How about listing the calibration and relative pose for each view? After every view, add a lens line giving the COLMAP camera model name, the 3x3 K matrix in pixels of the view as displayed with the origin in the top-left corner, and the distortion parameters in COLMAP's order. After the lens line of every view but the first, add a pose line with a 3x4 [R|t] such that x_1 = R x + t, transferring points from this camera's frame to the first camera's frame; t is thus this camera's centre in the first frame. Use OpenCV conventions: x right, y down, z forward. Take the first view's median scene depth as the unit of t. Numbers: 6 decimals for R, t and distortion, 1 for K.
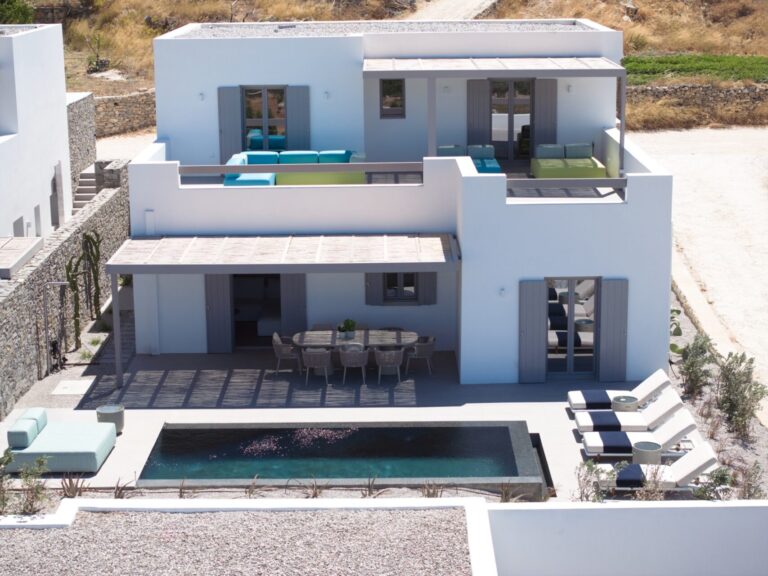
lens RADIAL K [[1532.2, 0, 384.0], [0, 1532.2, 288.0], [0, 0, 1]] dist [-0.002352, 0.116753]
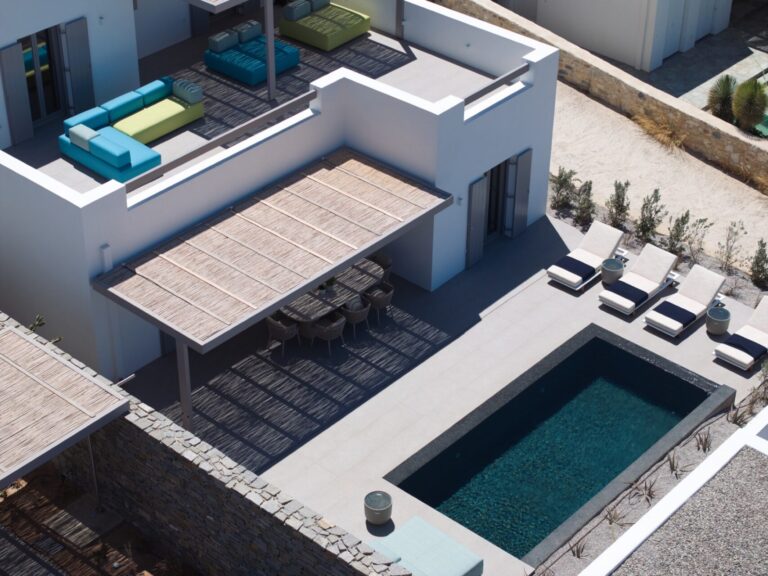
lens RADIAL K [[1532.2, 0, 384.0], [0, 1532.2, 288.0], [0, 0, 1]] dist [-0.002352, 0.116753]
pose [[0.660654, -0.415049, 0.625517, -0.725908], [0.147074, 0.888669, 0.434323, -0.463756], [-0.736143, -0.194940, 0.648145, 0.381391]]
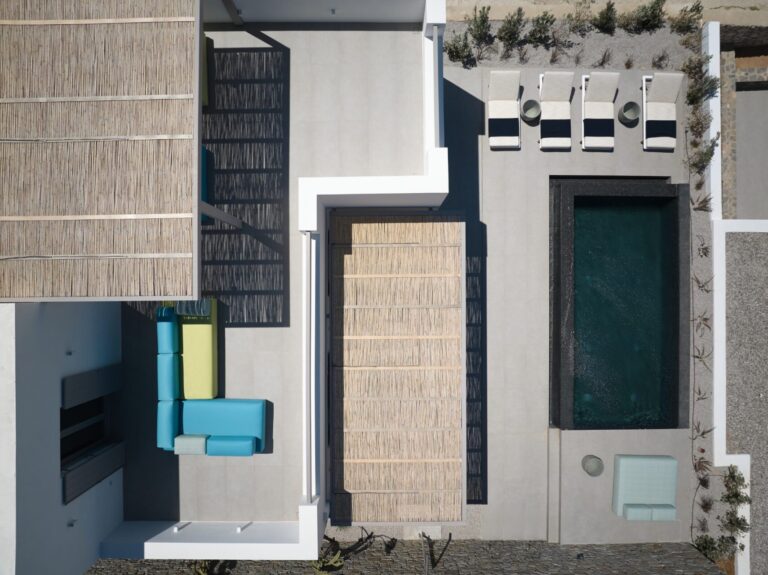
lens RADIAL K [[534.4, 0, 384.0], [0, 534.4, 287.5], [0, 0, 1]] dist [-0.010950, -0.002826]
pose [[0.001124, -0.999815, 0.019196, -0.018019], [0.226202, 0.018952, 0.973896, -0.457563], [-0.974080, 0.003247, 0.226182, 1.064625]]
